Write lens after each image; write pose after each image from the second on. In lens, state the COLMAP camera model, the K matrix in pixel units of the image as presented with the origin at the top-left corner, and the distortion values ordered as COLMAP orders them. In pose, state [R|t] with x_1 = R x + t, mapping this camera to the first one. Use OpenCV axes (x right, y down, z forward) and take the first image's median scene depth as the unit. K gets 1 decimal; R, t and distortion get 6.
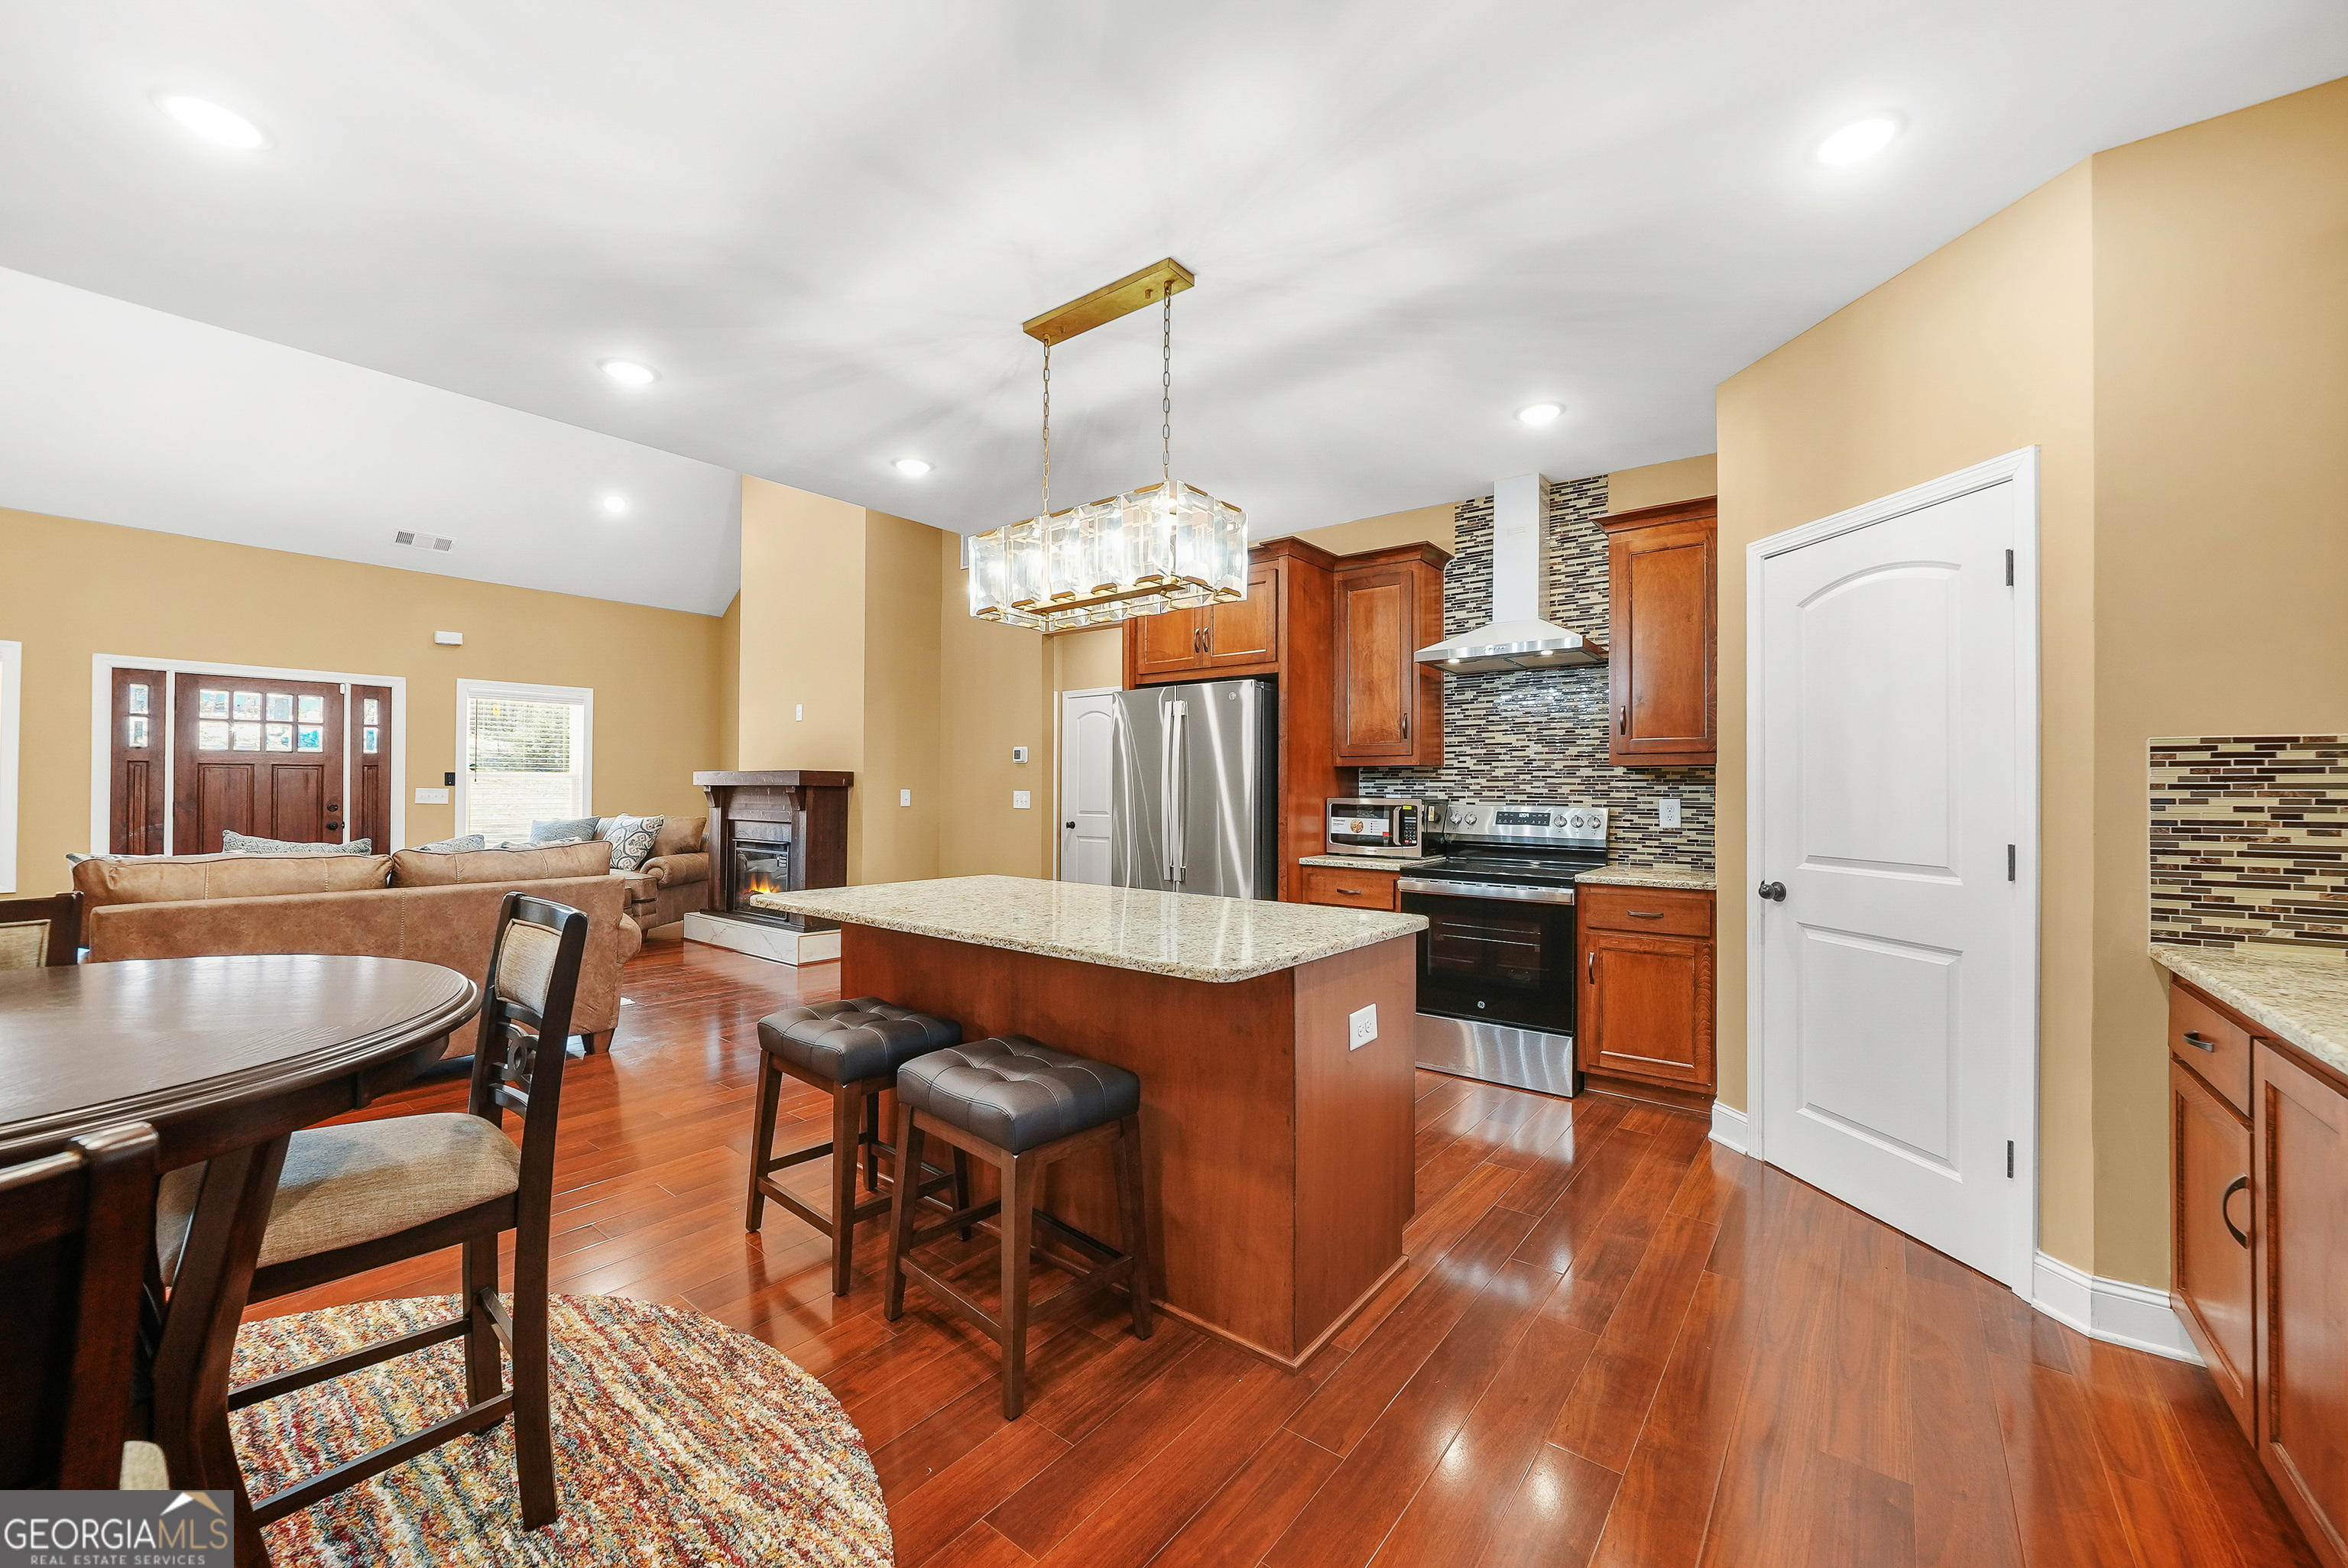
lens RADIAL K [[906.3, 0, 1173.9], [0, 906.3, 779.1], [0, 0, 1]] dist [-0.007470, 0.002553]
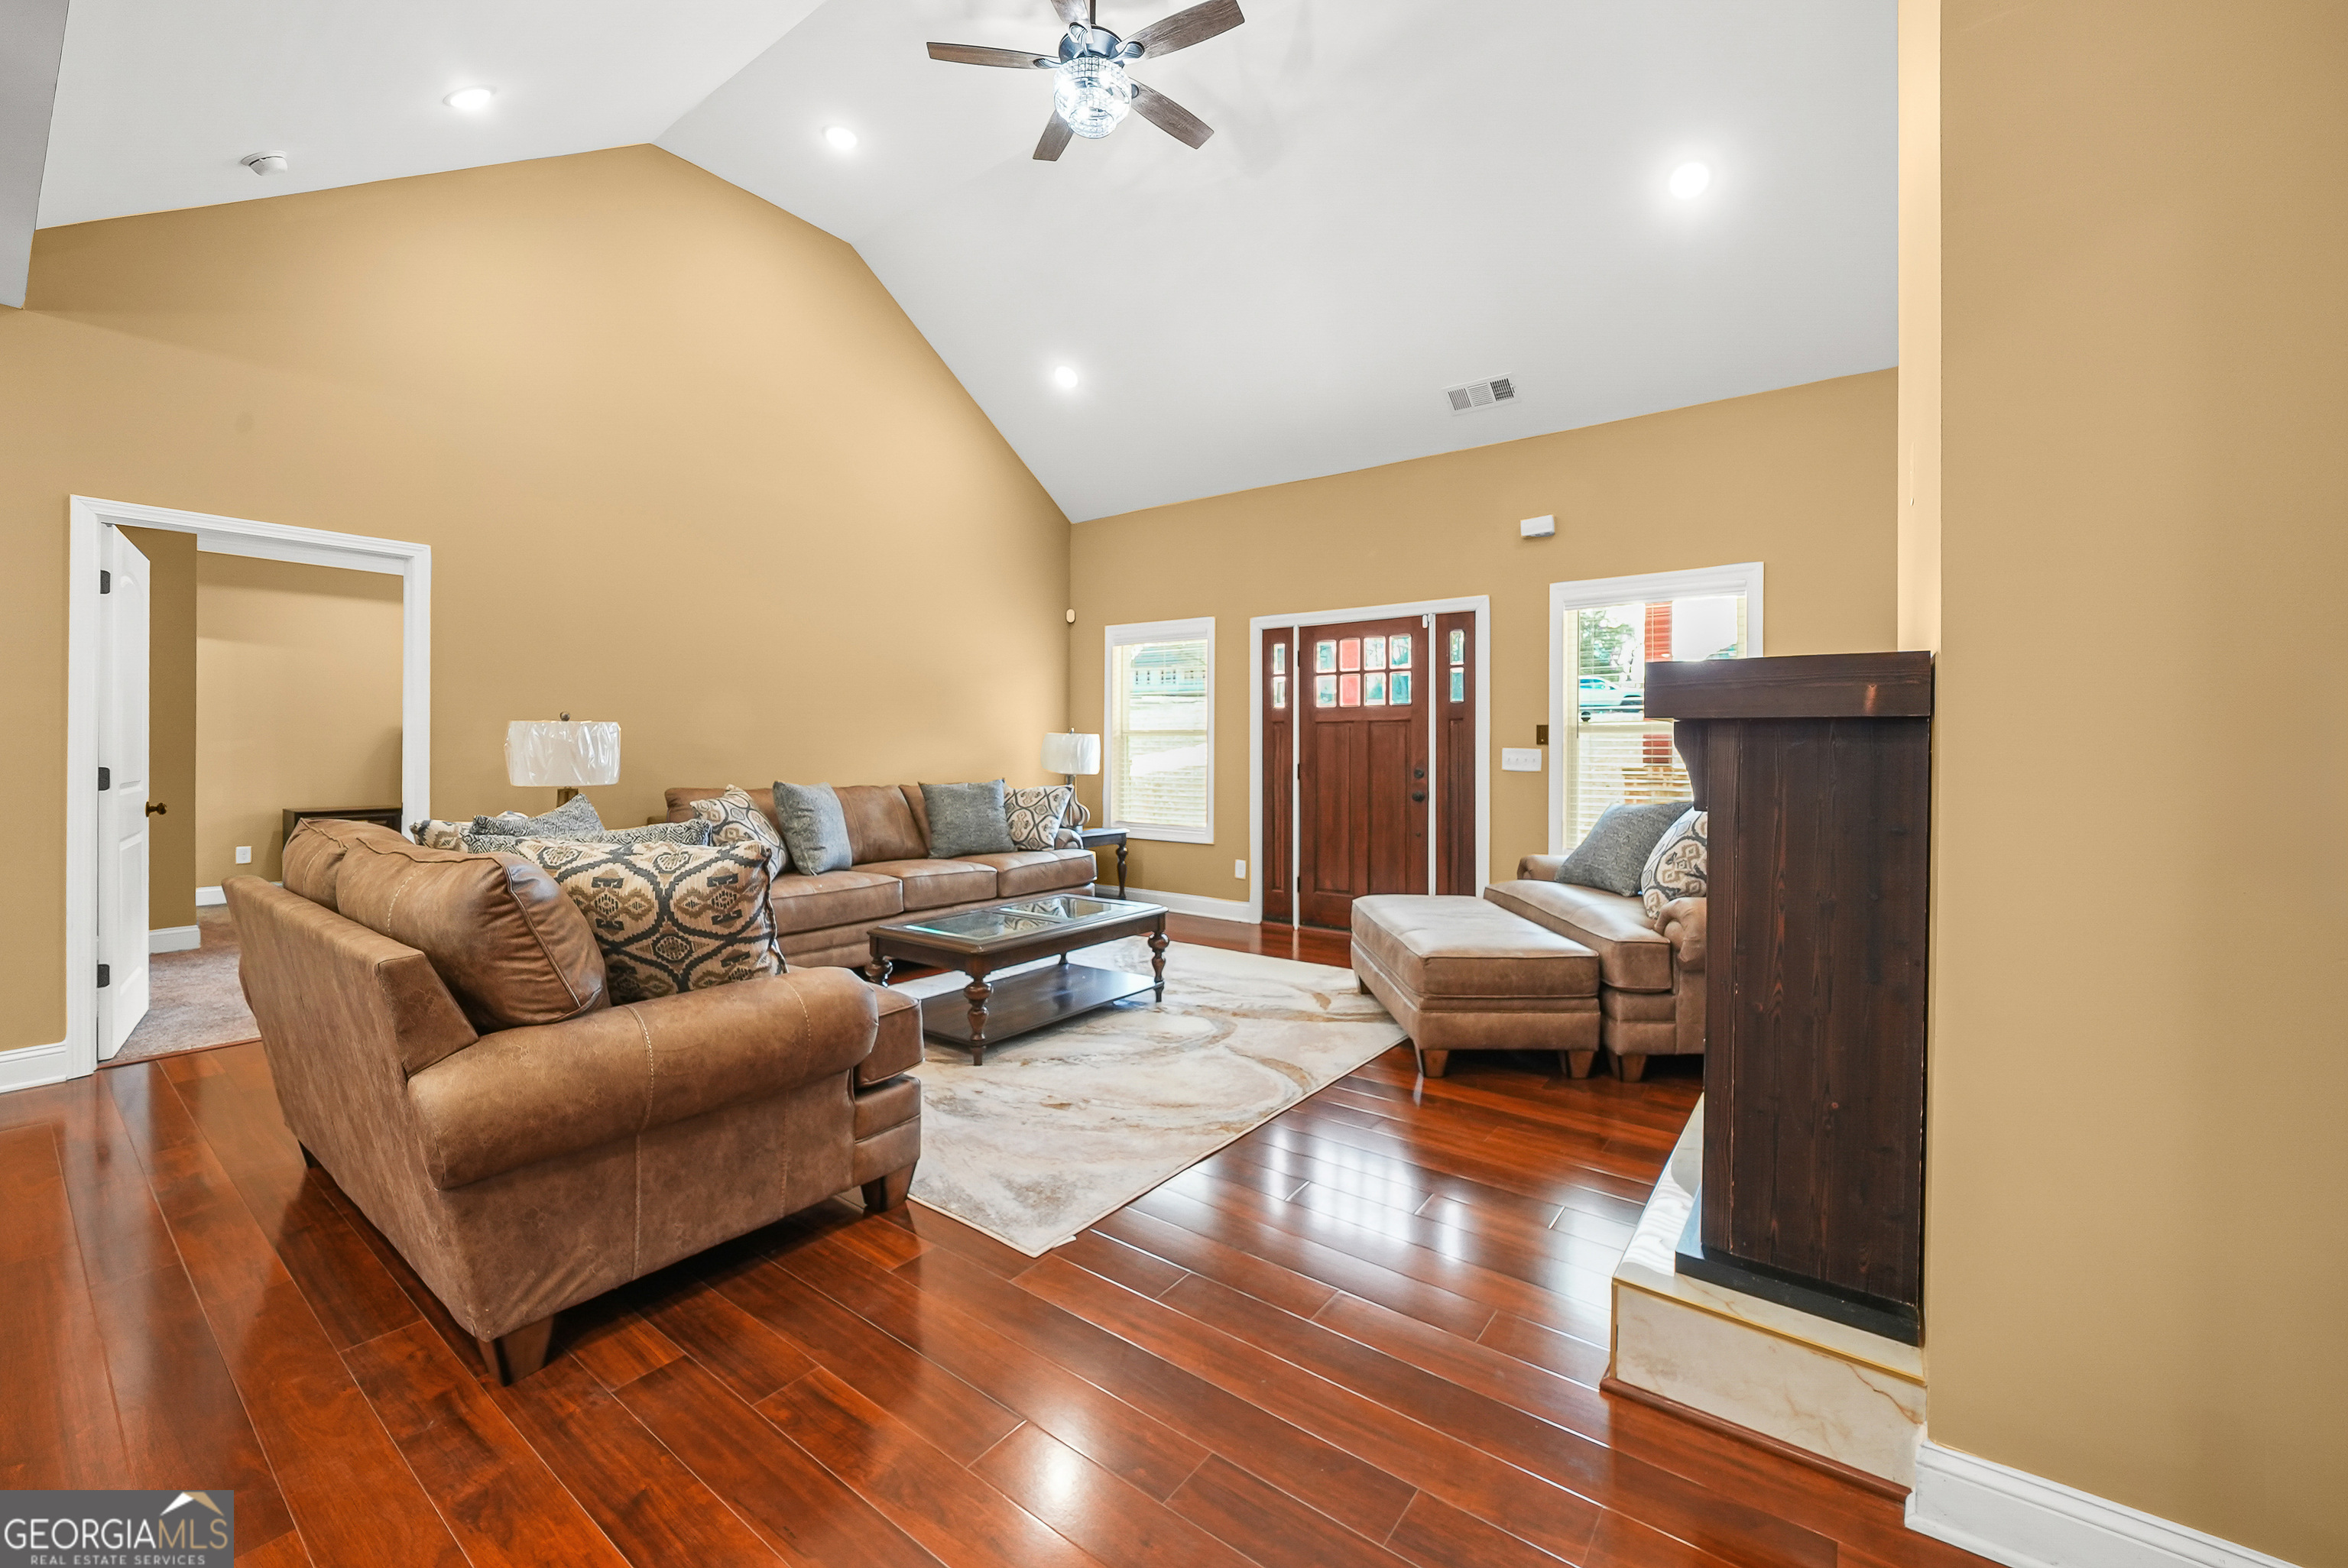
lens RADIAL K [[906.3, 0, 1176.6], [0, 906.3, 749.0], [0, 0, 1]] dist [-0.007470, 0.002553]
pose [[0.028237, -0.008117, -0.999568, -0.271911], [0.008036, 0.999937, -0.007893, 0.029062], [0.999569, -0.007809, 0.028300, 1.463574]]
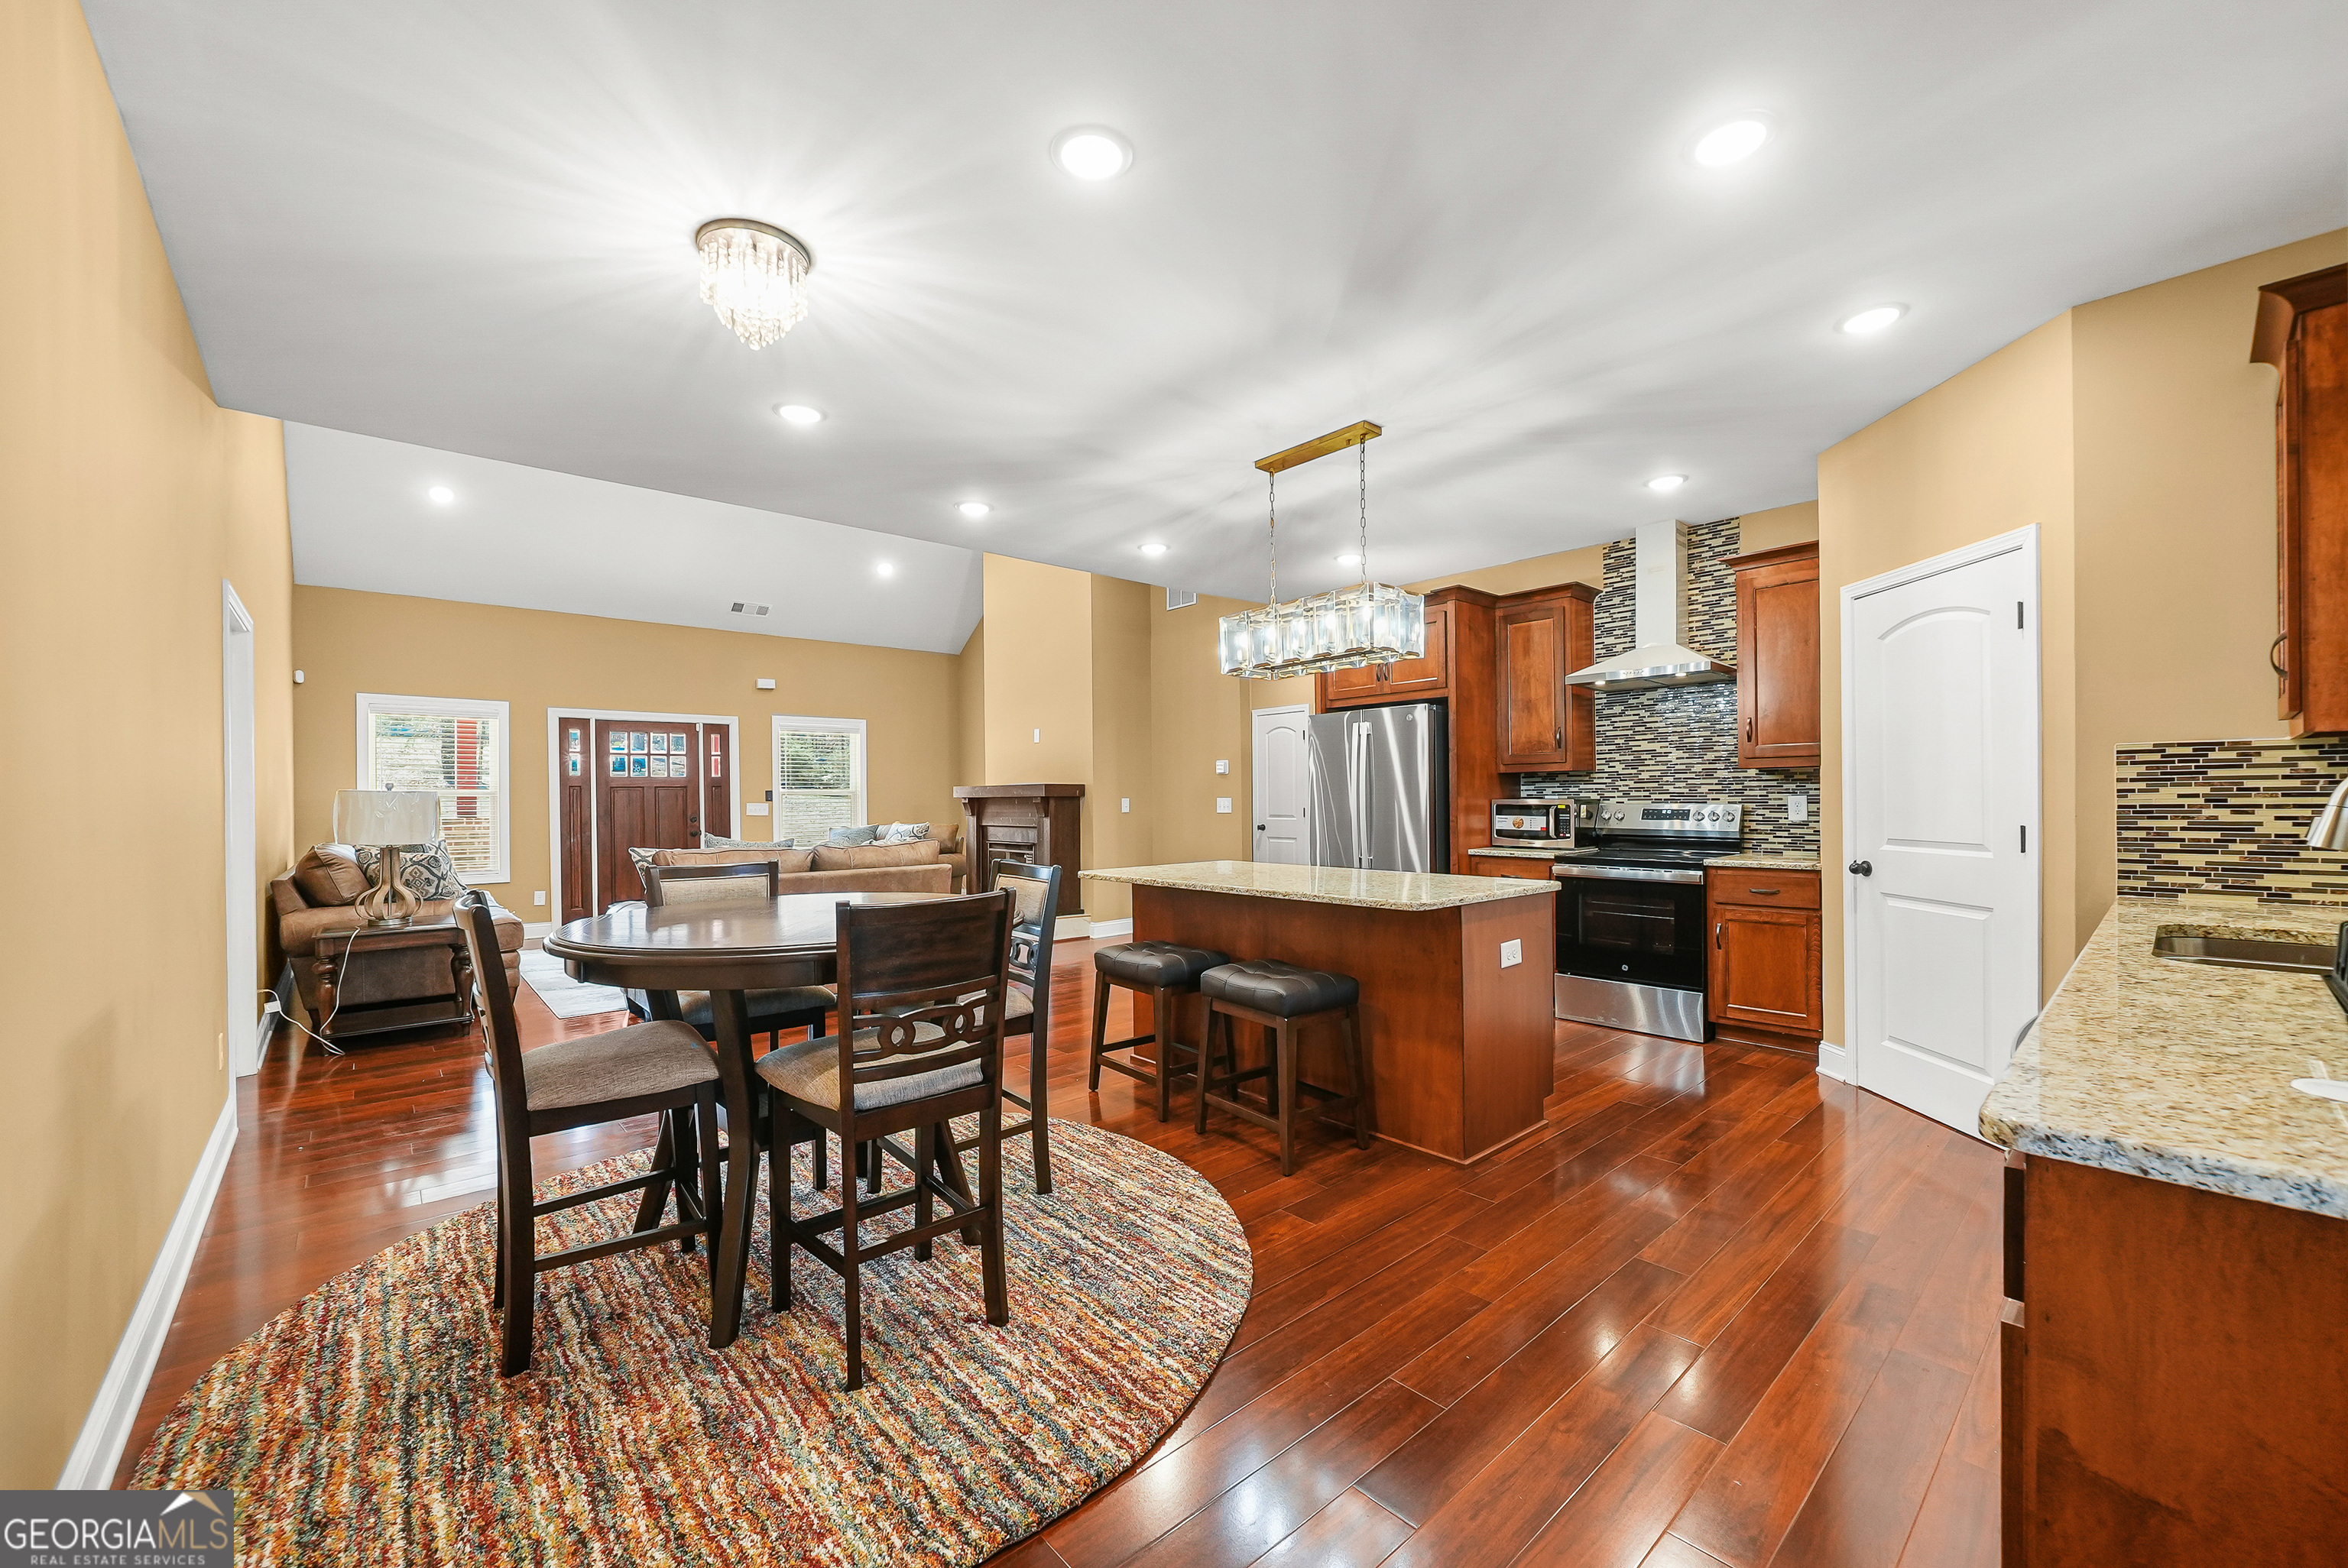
lens RADIAL K [[906.3, 0, 1180.4], [0, 906.3, 798.0], [0, 0, 1]] dist [-0.007470, 0.002553]
pose [[0.984583, -0.015594, -0.174221, -0.033229], [0.017903, 0.999771, 0.011694, -0.002948], [0.173999, -0.014633, 0.984637, -0.300752]]
